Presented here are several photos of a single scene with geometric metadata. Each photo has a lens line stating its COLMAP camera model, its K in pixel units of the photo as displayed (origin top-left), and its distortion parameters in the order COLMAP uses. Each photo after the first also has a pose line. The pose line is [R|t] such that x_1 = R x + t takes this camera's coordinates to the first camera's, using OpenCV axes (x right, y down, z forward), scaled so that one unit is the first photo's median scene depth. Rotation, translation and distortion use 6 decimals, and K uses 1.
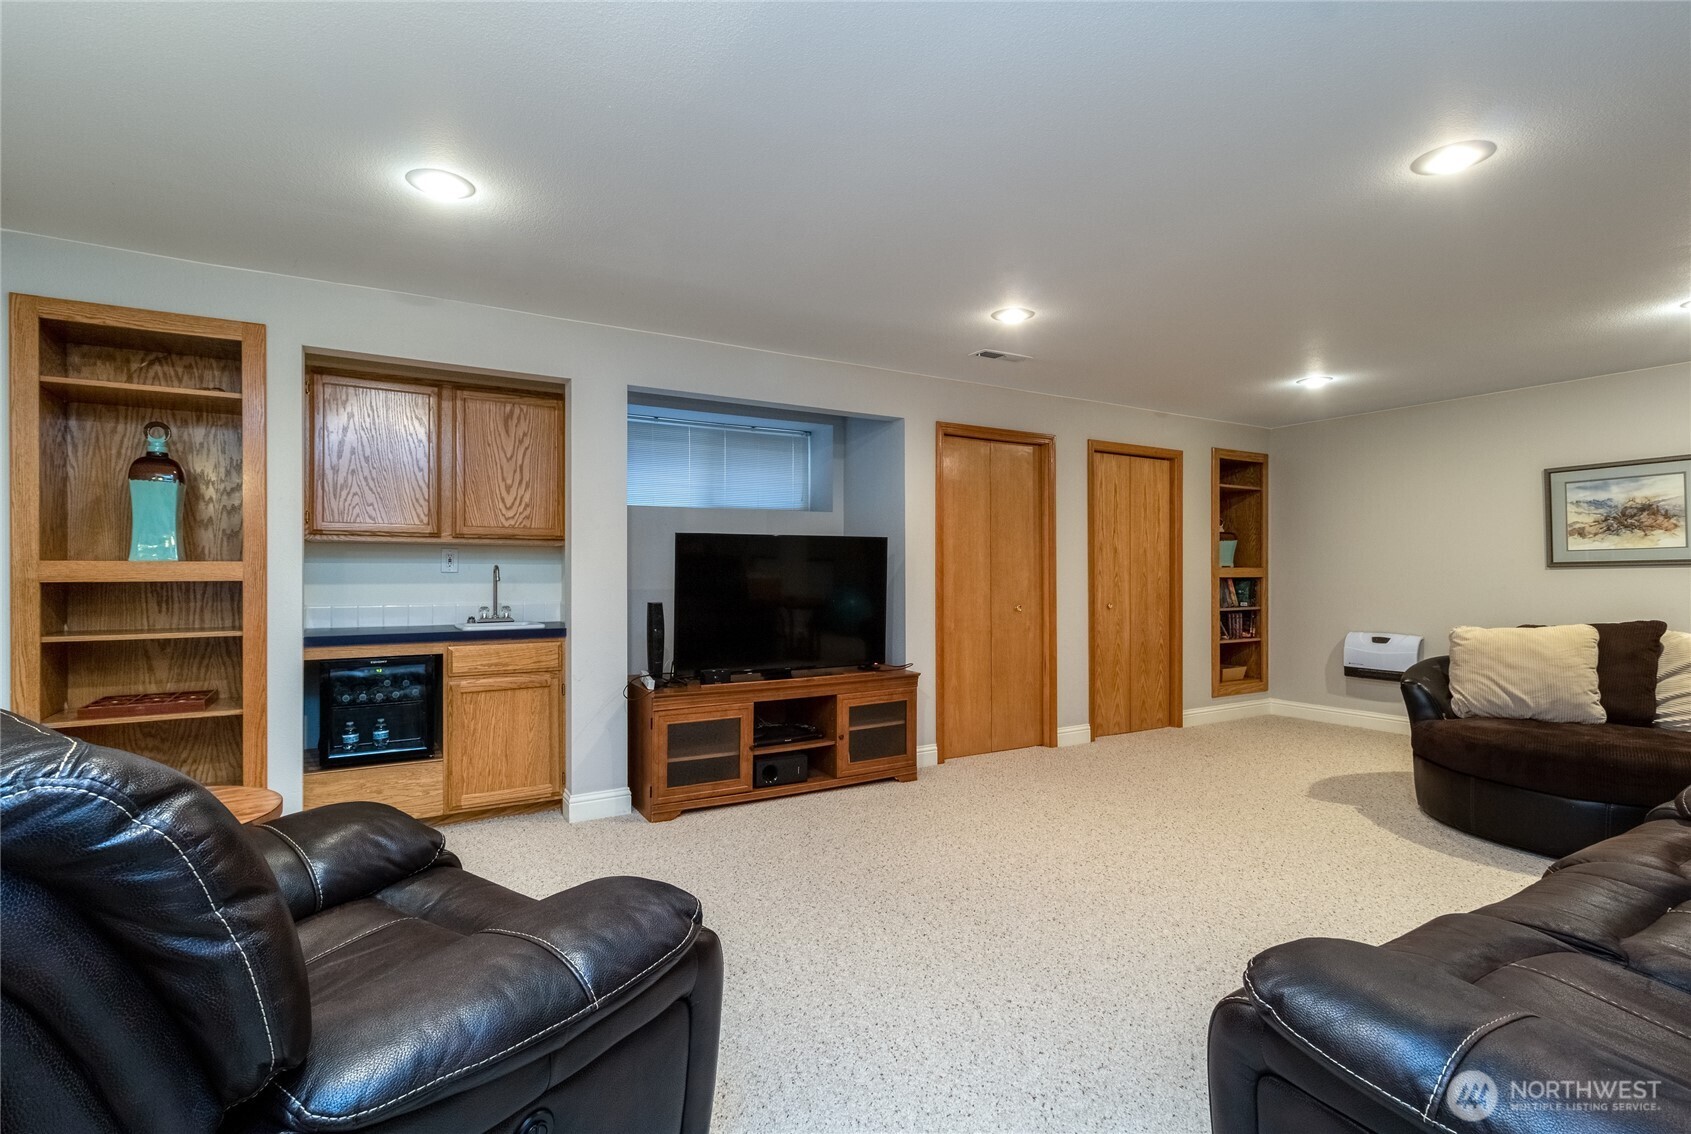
lens RADIAL K [[841.0, 0, 845.5], [0, 841.0, 567.0], [0, 0, 1]] dist [-0.000735, -0.000048]
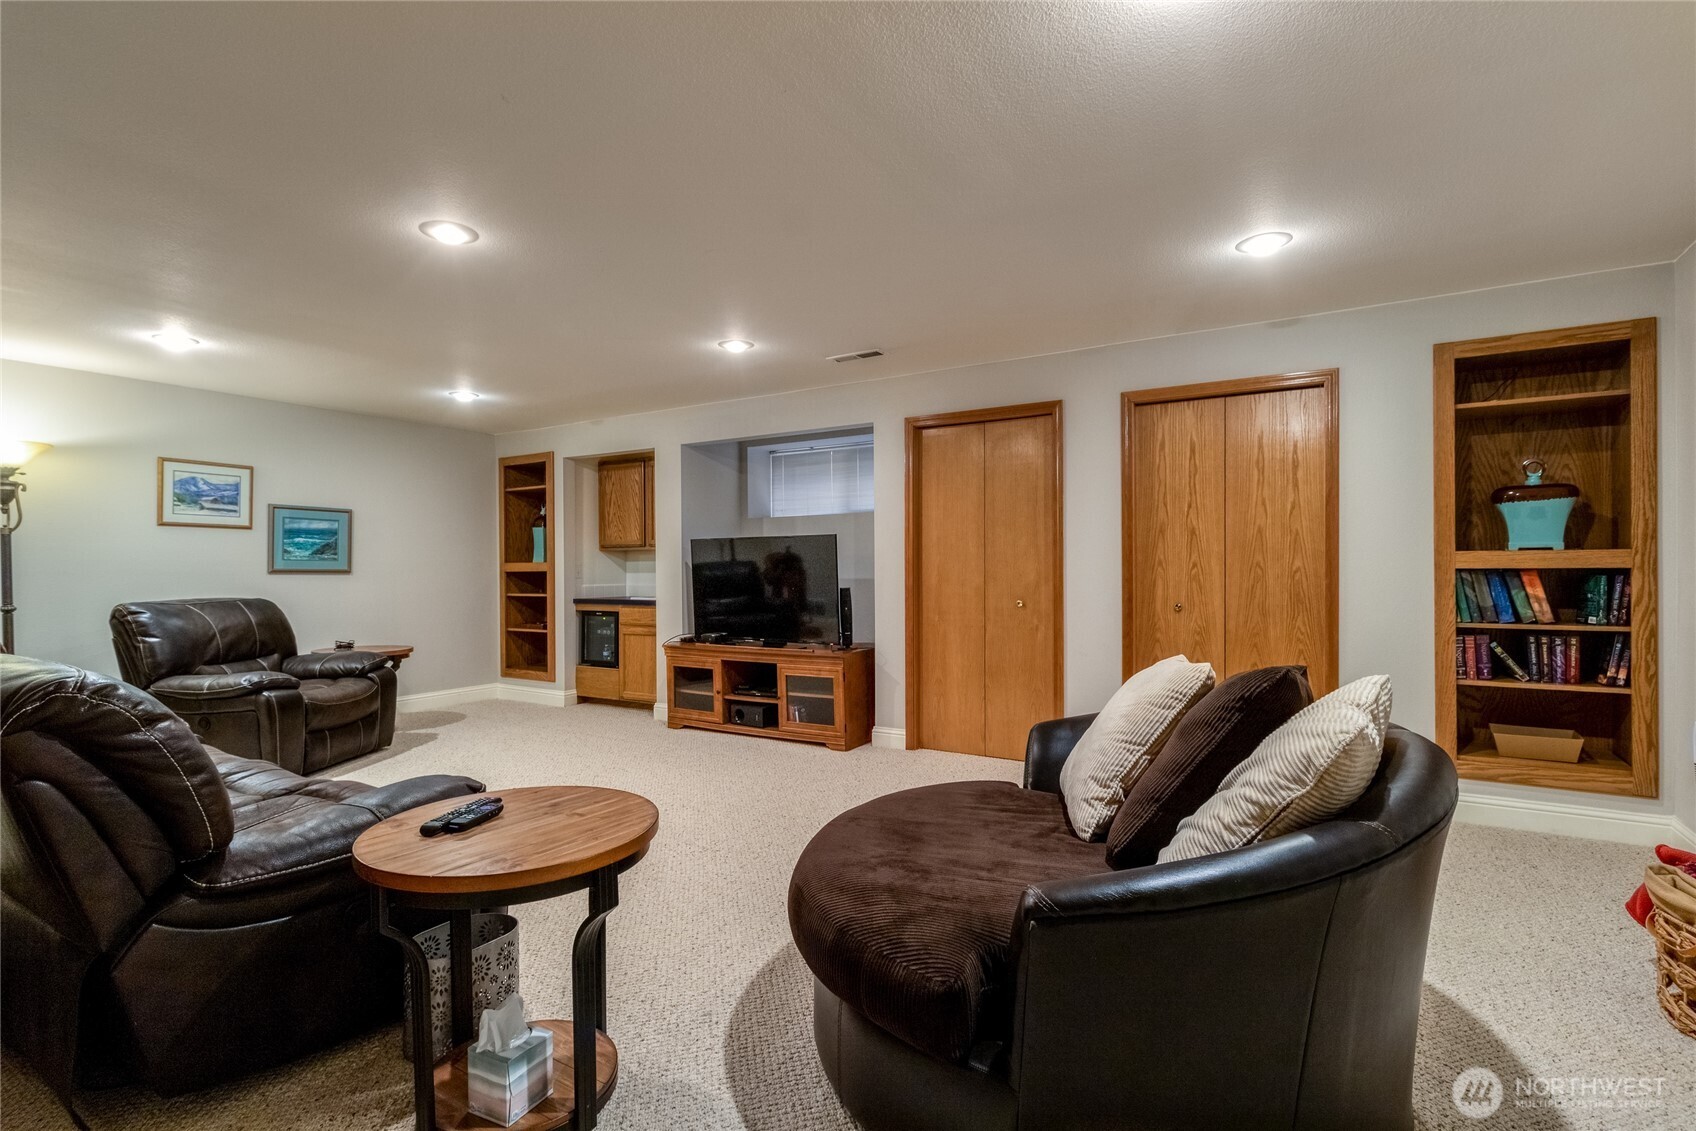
lens RADIAL K [[843.5, 0, 848.0], [0, 843.5, 565.5], [0, 0, 1]] dist [-0.000735, -0.000048]
pose [[0.426726, -0.003010, -0.904376, 1.160839], [0.013746, 0.999901, 0.003158, 0.004025], [0.904276, -0.013779, 0.426725, 0.562376]]
